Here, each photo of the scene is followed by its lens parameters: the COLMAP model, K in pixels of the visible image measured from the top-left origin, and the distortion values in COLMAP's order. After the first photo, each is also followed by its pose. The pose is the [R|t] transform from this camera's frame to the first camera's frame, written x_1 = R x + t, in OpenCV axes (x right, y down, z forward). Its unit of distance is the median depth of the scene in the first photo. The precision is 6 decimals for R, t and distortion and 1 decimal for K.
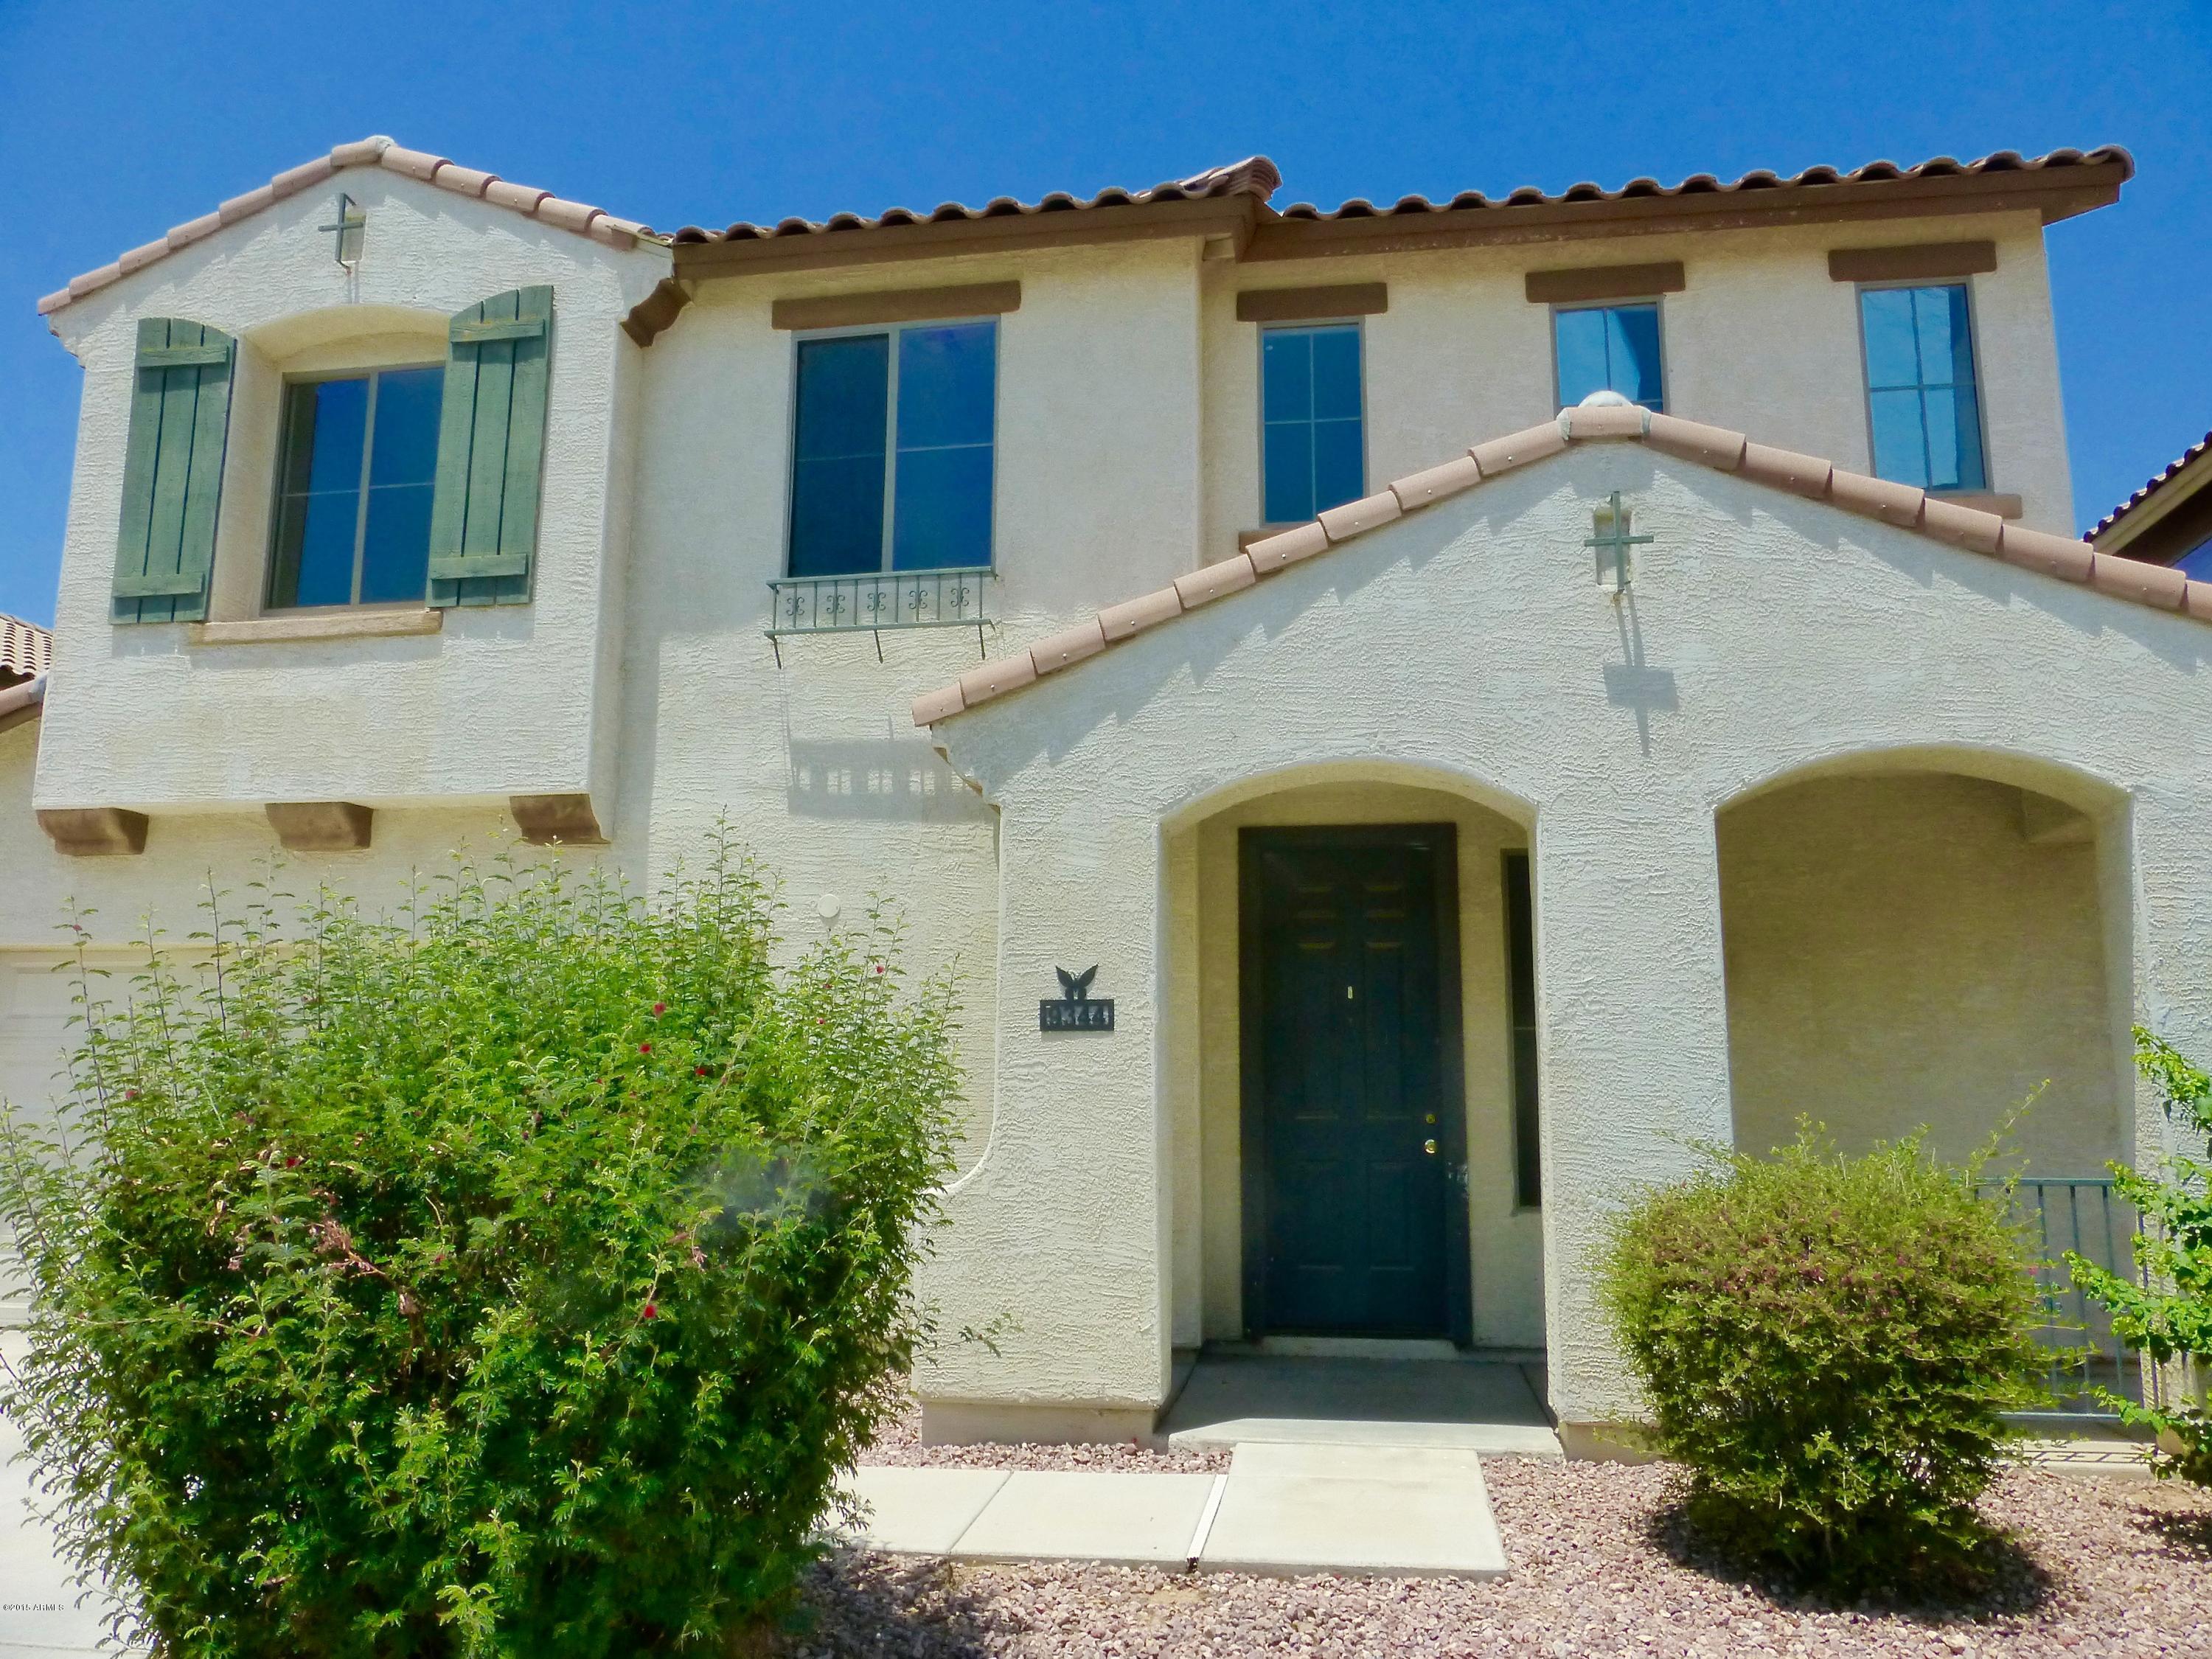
lens RADIAL K [[1601.8, 0, 1192.5], [0, 1601.8, 827.7], [0, 0, 1]] dist [-0.021595, 0.004368]
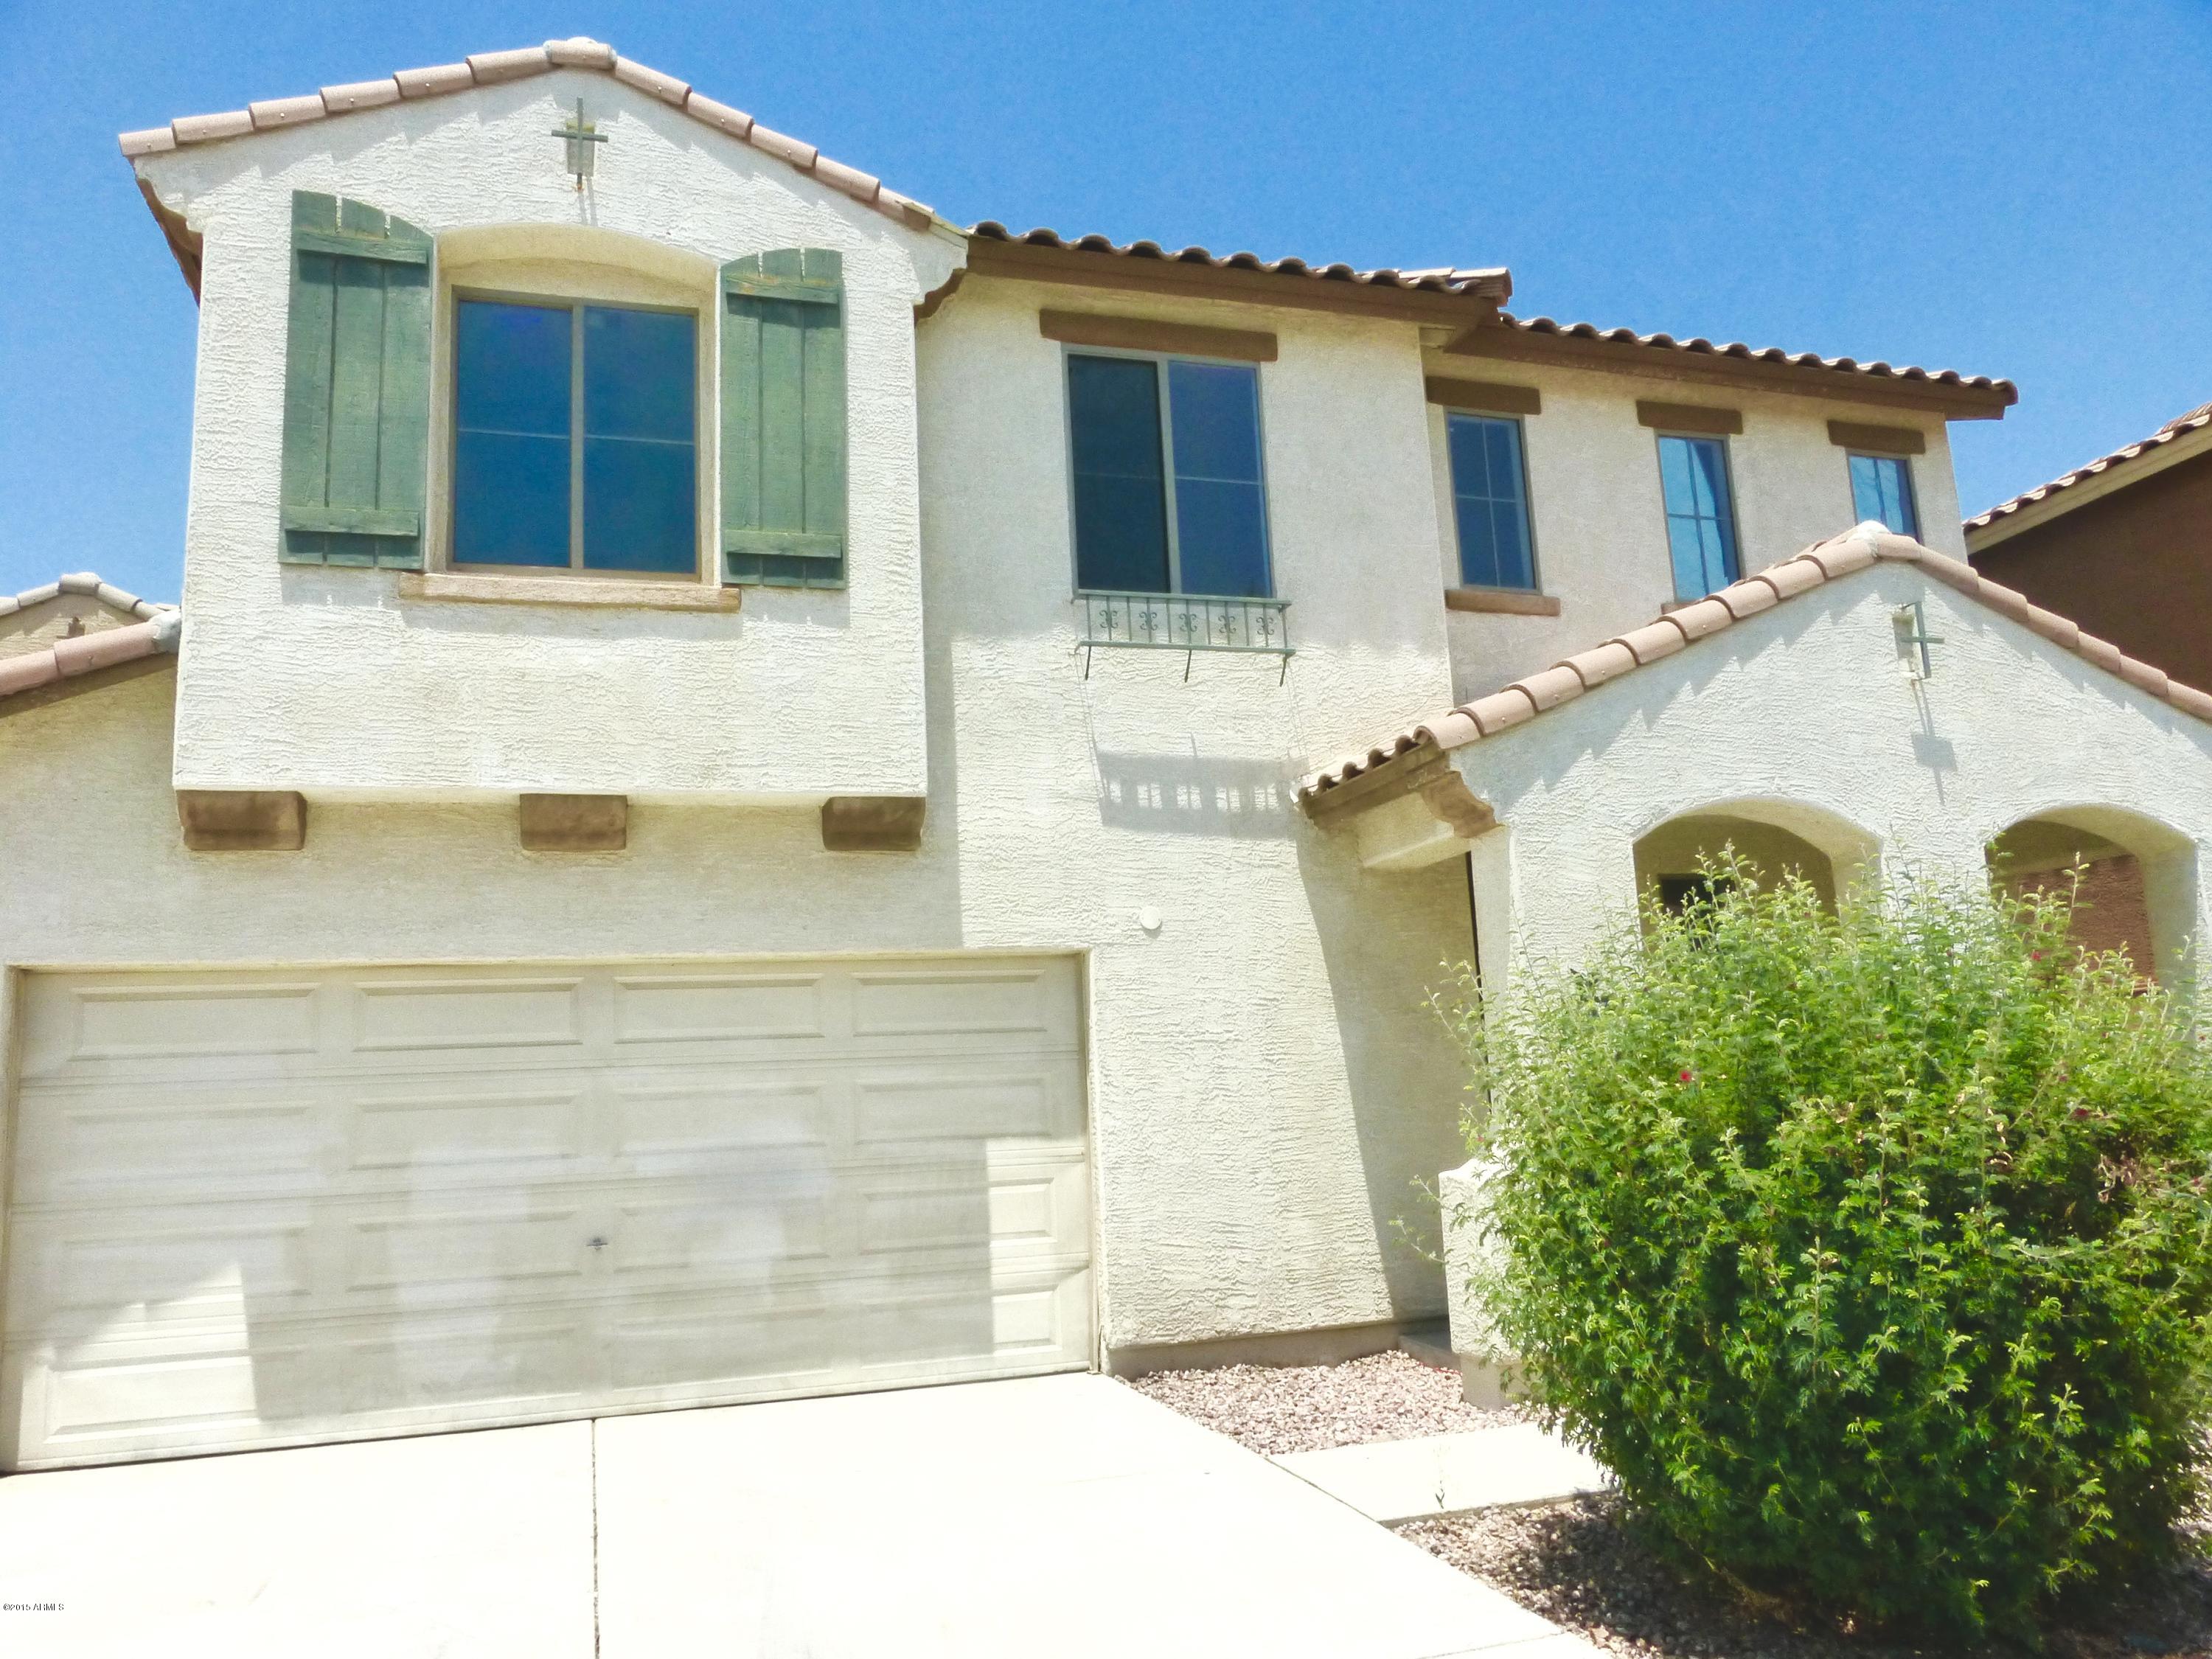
lens RADIAL K [[1575.0, 0, 1106.0], [0, 1575.0, 829.5], [0, 0, 1]] dist [-0.033604, 0.006561]
pose [[0.896205, 0.030394, 0.442598, -0.669446], [-0.023382, 0.999500, -0.021291, 0.014414], [-0.443024, 0.008732, 0.896467, 0.111471]]
